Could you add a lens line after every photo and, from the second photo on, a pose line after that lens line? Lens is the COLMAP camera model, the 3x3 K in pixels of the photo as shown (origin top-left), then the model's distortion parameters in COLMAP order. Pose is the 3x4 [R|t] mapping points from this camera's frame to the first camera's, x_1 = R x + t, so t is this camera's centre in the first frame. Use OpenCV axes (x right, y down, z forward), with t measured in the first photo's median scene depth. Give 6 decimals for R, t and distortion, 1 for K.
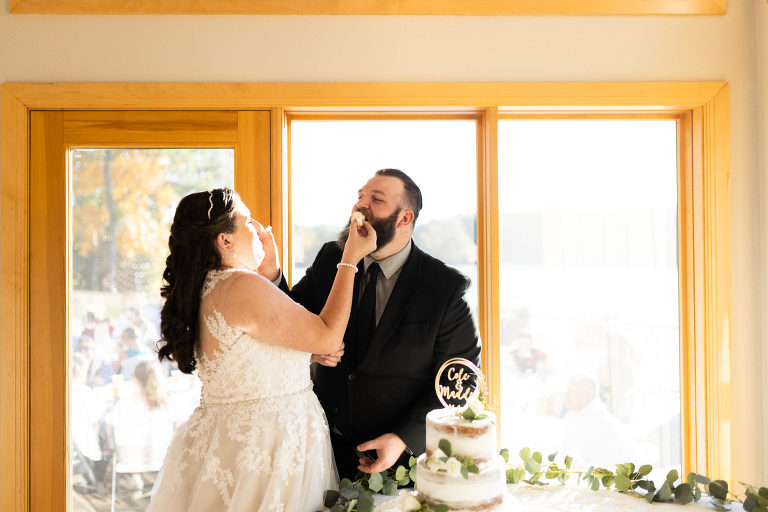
lens RADIAL K [[748.0, 0, 384.0], [0, 748.0, 256.0], [0, 0, 1]] dist [0.000303, -0.000376]
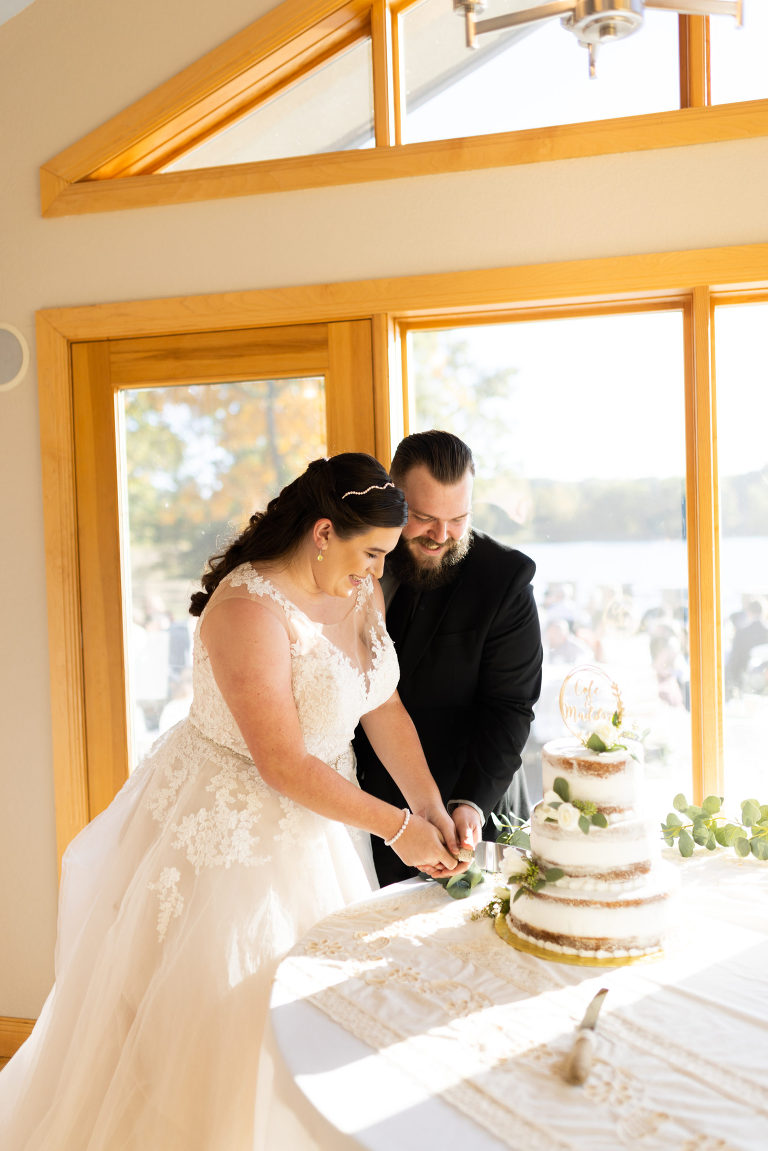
lens RADIAL K [[1121.0, 0, 378.2], [0, 1121.0, 596.0], [0, 0, 1]] dist [0.000303, -0.000376]
pose [[0.959040, -0.006546, -0.283196, 0.157012], [0.023595, 0.998105, 0.056834, 0.007742], [0.282287, -0.061188, 0.957377, -0.033998]]
